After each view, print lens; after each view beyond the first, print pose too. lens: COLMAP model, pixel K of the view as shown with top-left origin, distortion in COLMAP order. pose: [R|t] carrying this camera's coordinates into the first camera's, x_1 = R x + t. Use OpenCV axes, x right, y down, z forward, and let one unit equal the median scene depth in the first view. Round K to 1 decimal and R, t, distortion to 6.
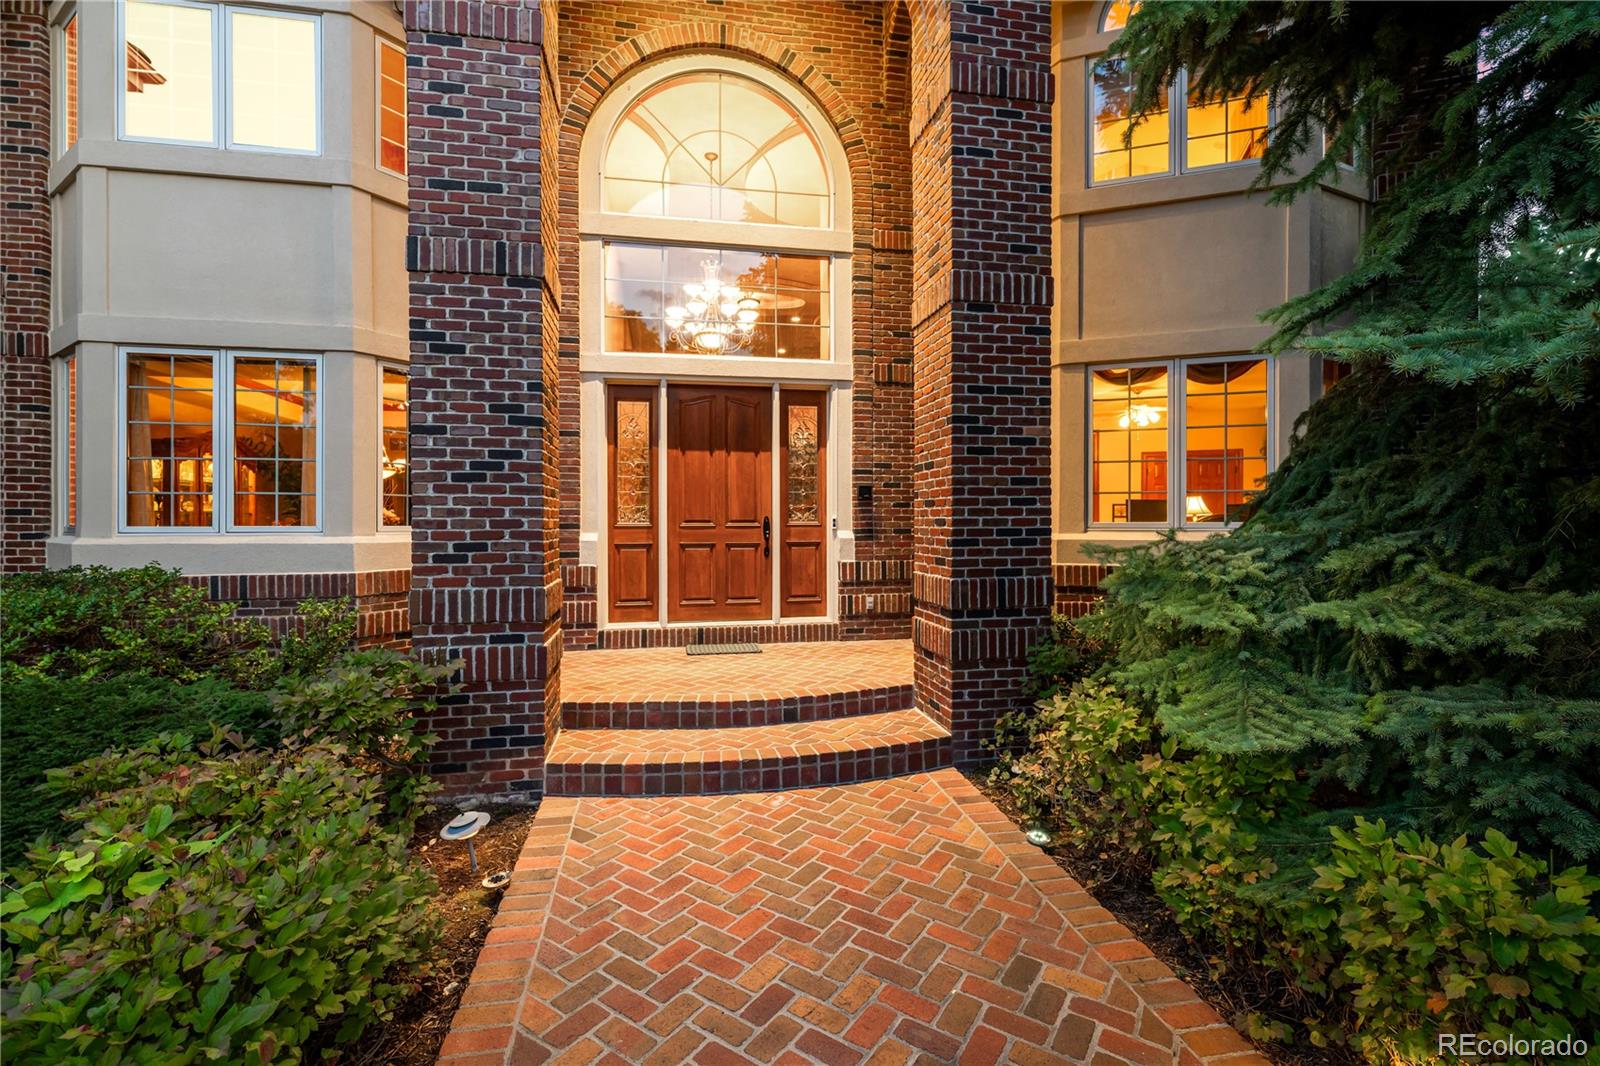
lens RADIAL K [[719.3, 0, 815.9], [0, 719.3, 547.6], [0, 0, 1]] dist [0.000369, -0.000371]
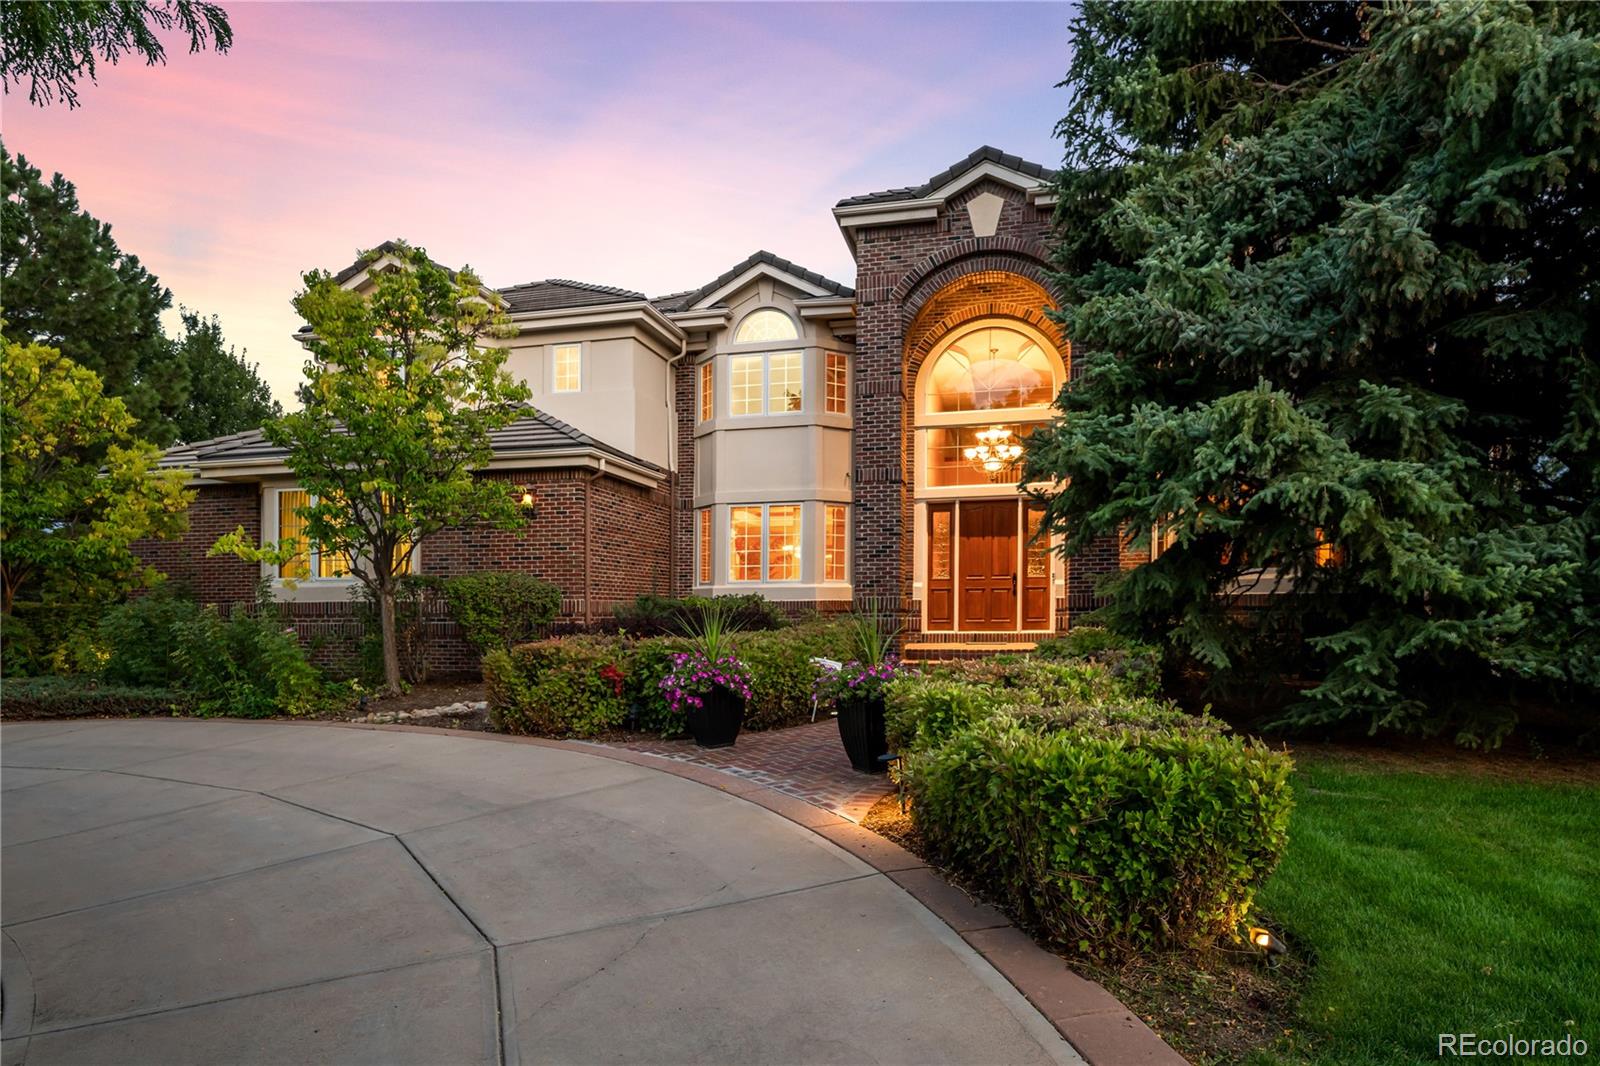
lens RADIAL K [[931.9, 0, 789.2], [0, 931.9, 657.0], [0, 0, 1]] dist [-0.003560, 0.000864]
pose [[0.902605, 0.018745, -0.430062, 0.431788], [-0.007403, 0.999580, 0.028032, 0.106908], [0.430407, -0.022118, 0.902364, -1.345289]]
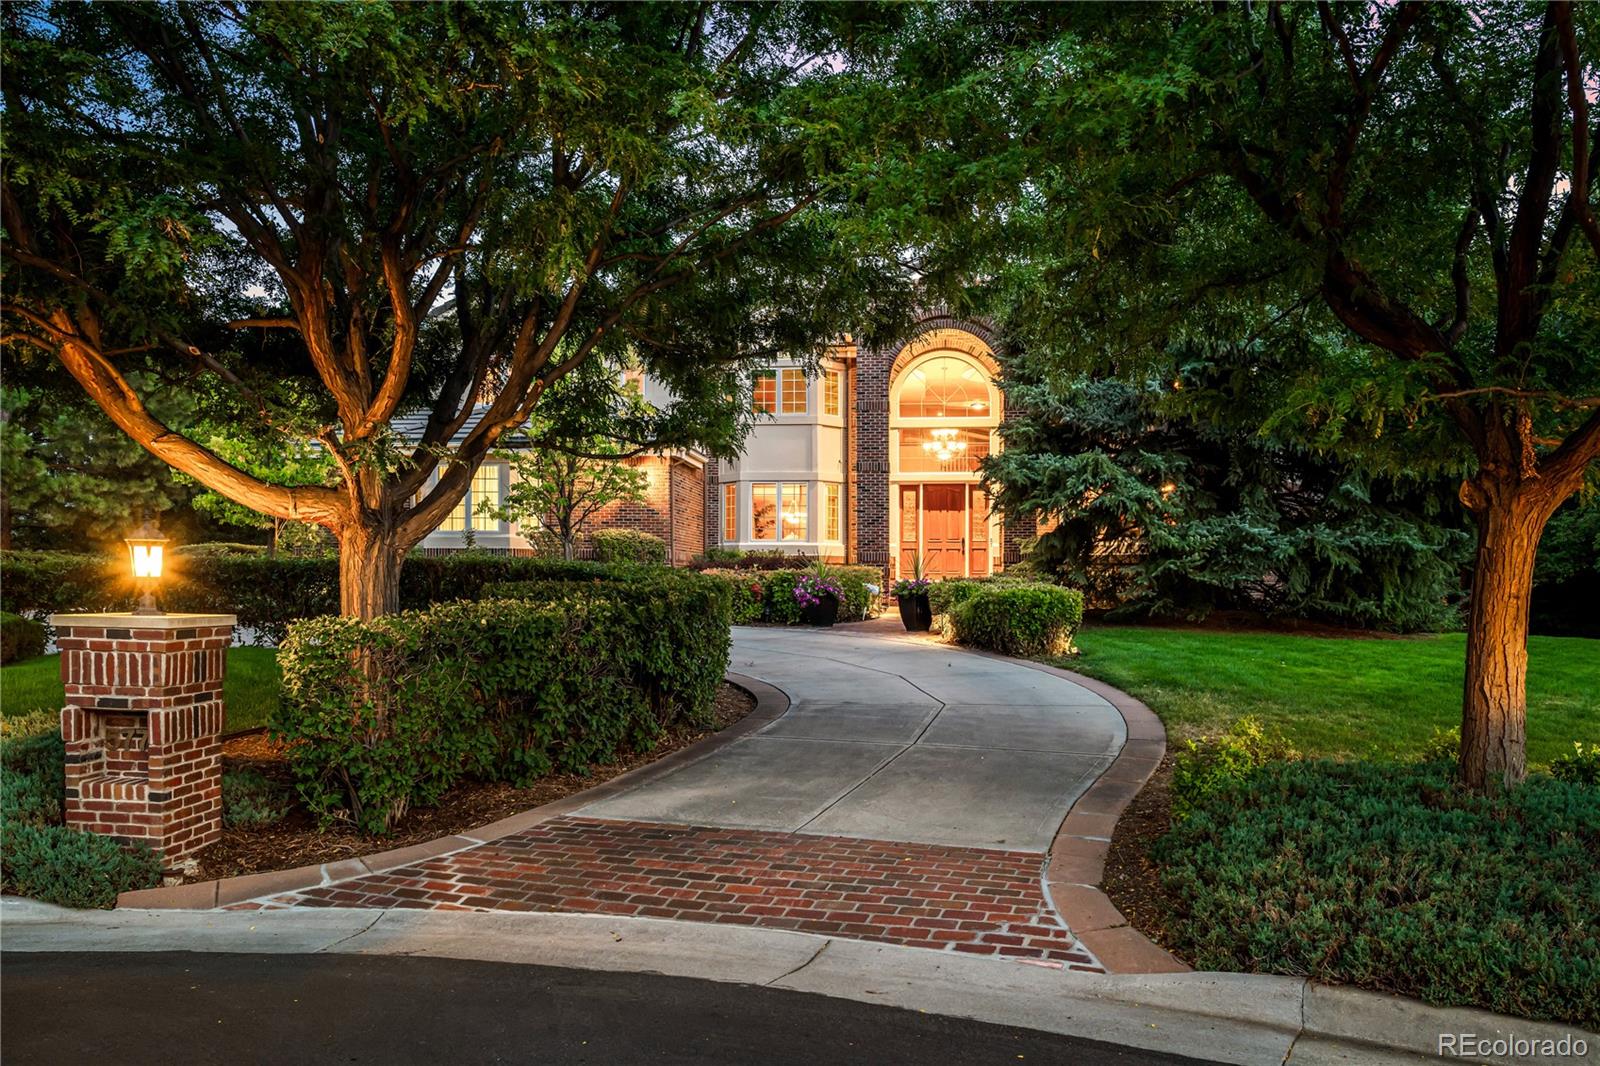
lens RADIAL K [[1166.9, 0, 805.5], [0, 1166.9, 536.6], [0, 0, 1]] dist [0.005783, 0.000783]
pose [[0.952892, -0.001869, -0.303304, 0.628411], [-0.018679, 0.997721, -0.064831, 0.222361], [0.302734, 0.067442, 0.950686, -2.944487]]
